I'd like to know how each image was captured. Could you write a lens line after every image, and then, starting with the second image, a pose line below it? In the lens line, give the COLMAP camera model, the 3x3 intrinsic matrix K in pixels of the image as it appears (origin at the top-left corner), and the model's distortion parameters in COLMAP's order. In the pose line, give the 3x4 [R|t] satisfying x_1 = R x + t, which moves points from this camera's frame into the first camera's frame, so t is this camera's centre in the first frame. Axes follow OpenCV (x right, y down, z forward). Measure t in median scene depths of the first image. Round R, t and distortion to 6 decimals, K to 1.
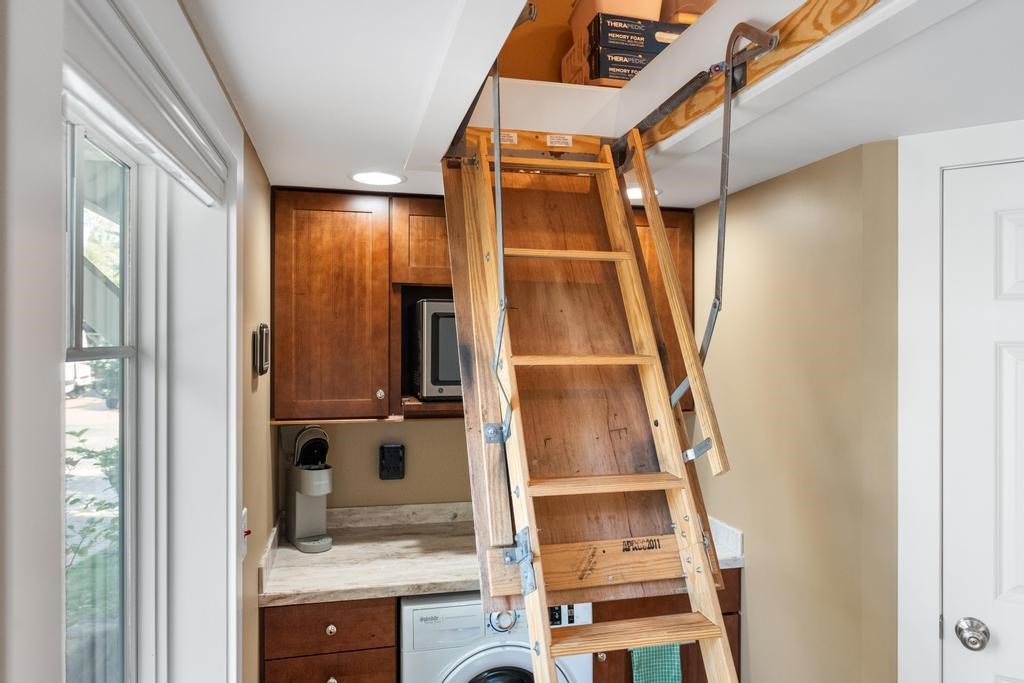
lens RADIAL K [[675.1, 0, 509.7], [0, 675.1, 342.4], [0, 0, 1]] dist [-0.004471, -0.001046]
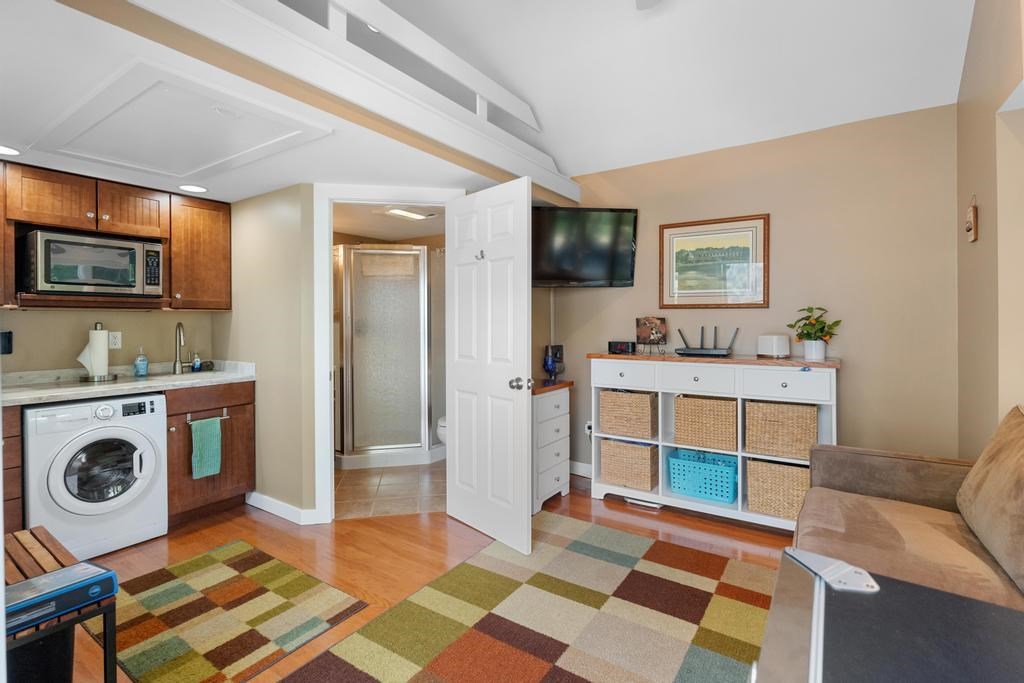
lens RADIAL K [[480.5, 0, 512.0], [0, 480.5, 323.6], [0, 0, 1]] dist [-0.001676, -0.000148]
pose [[0.740708, -0.008207, 0.671777, -0.057640], [0.006797, 0.999966, 0.004721, 0.158639], [-0.671793, 0.001069, 0.740739, -0.604209]]
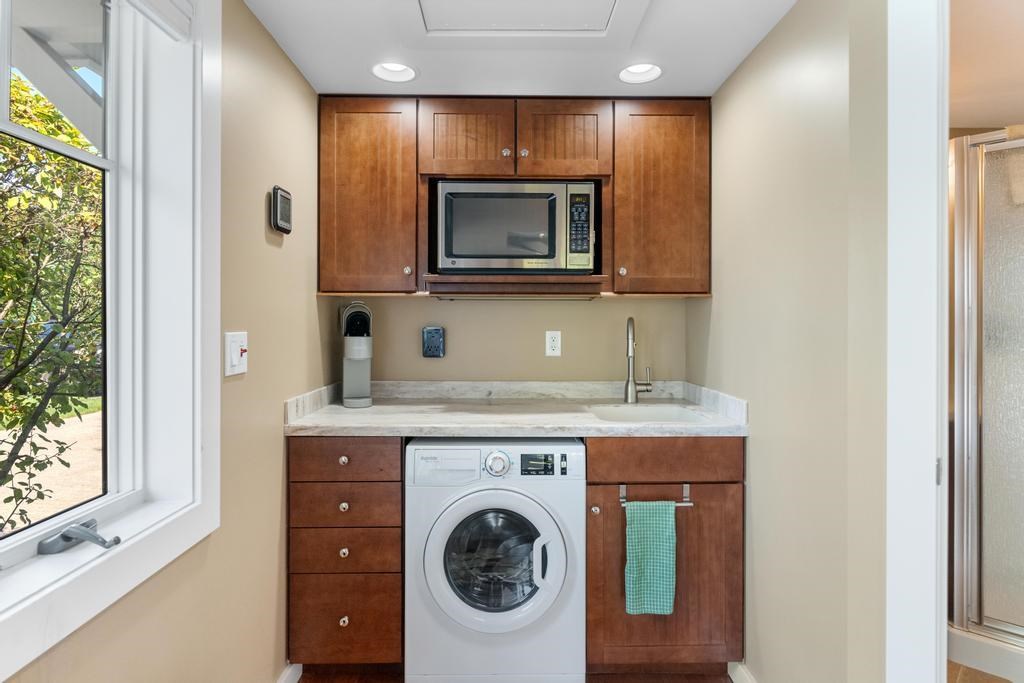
lens RADIAL K [[555.9, 0, 512.3], [0, 555.9, 323.6], [0, 0, 1]] dist [-0.002689, -0.000305]
pose [[0.973957, -0.001212, -0.226729, 0.194364], [0.000562, 0.999996, -0.002929, 0.169846], [0.226731, 0.002725, 0.973954, 0.127580]]
